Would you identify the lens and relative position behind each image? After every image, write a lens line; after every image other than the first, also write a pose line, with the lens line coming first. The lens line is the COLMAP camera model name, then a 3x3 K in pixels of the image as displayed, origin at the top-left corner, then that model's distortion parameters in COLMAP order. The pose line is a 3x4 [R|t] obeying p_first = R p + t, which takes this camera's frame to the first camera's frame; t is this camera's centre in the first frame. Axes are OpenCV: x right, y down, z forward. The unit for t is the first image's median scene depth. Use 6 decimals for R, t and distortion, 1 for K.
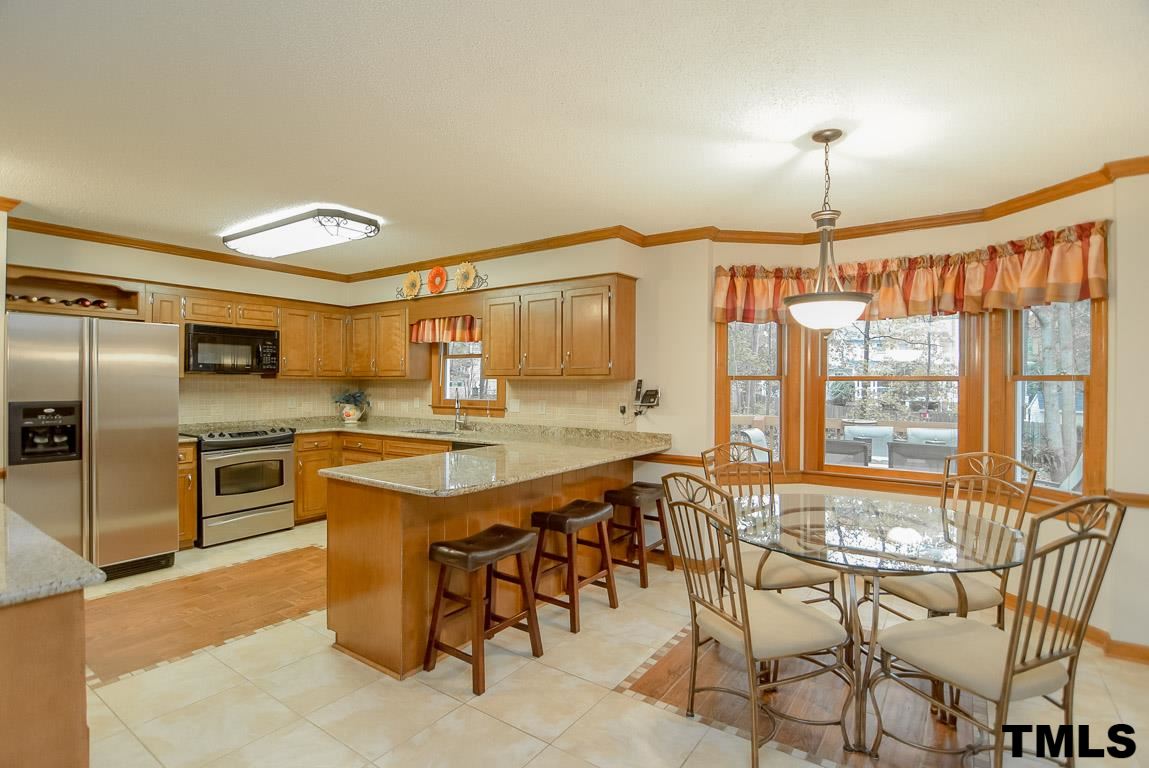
lens RADIAL K [[580.6, 0, 573.8], [0, 580.6, 389.9], [0, 0, 1]] dist [-0.002556, -0.000860]
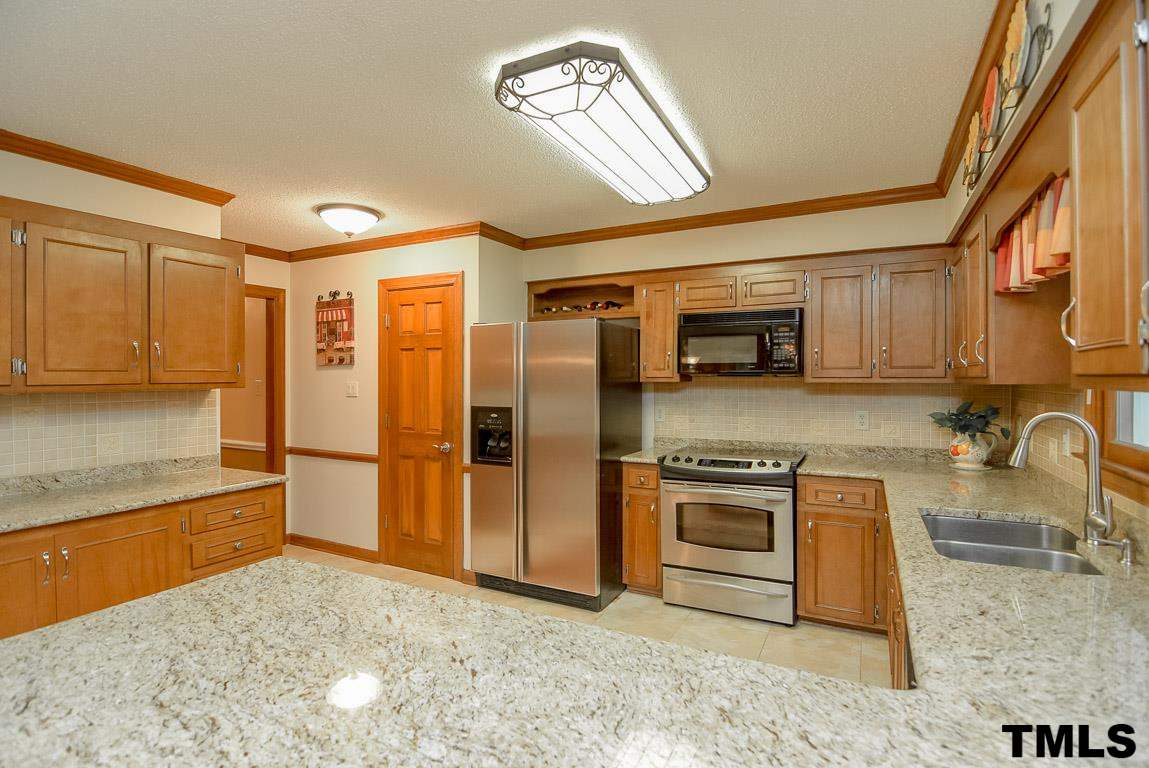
lens RADIAL K [[550.0, 0, 570.8], [0, 550.0, 380.7], [0, 0, 1]] dist [0.001282, 0.000035]
pose [[0.126547, 0.004430, -0.991951, 0.064864], [-0.010272, 0.999942, 0.003155, -0.021930], [0.991907, 0.009790, 0.126585, 0.702838]]
